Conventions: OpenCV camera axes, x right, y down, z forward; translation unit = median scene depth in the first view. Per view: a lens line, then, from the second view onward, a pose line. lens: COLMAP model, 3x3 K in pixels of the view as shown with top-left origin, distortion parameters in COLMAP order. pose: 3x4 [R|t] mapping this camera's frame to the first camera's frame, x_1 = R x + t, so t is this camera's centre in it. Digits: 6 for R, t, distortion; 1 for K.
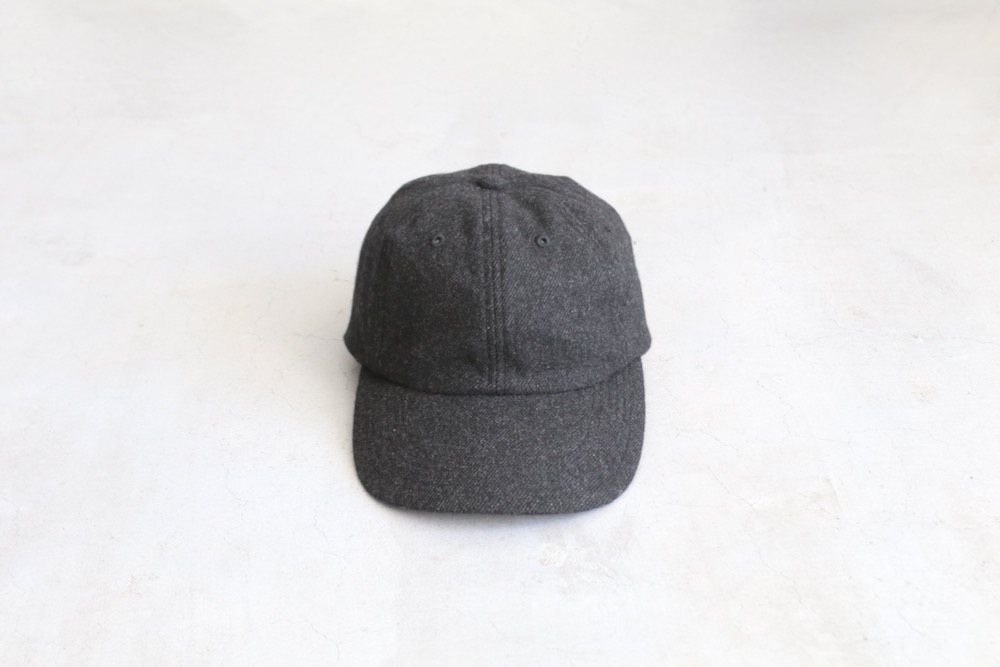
lens RADIAL K [[1131.5, 0, 504.8], [0, 1131.5, 406.0], [0, 0, 1]] dist [-0.103664, 0.016963]
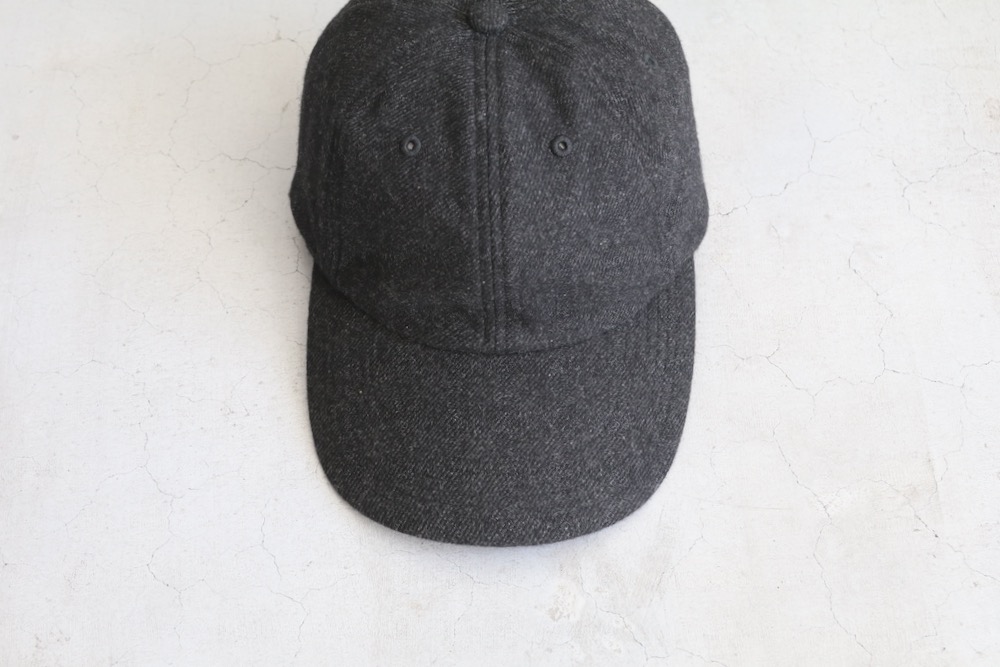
lens RADIAL K [[1303.5, 0, 500.0], [0, 1303.5, 333.5], [0, 0, 1]] dist [-0.066463, -0.005712]
pose [[0.999902, 0.003937, -0.013404, 0.006941], [0.001654, 0.919347, 0.393443, -0.359137], [0.013872, -0.393427, 0.919251, 0.218349]]
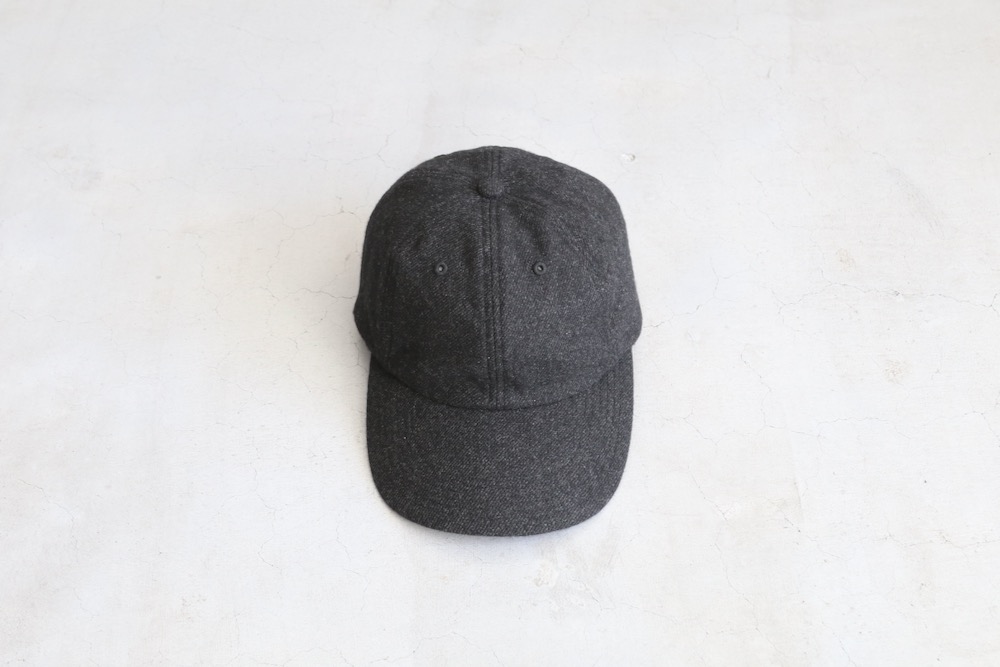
lens RADIAL K [[1176.6, 0, 500.0], [0, 1176.6, 333.5], [0, 0, 1]] dist [-0.098299, 0.012111]
pose [[0.999954, -0.002324, -0.009301, 0.006572], [0.004556, 0.968820, 0.247722, -0.364329], [0.008435, -0.247753, 0.968786, -0.087518]]
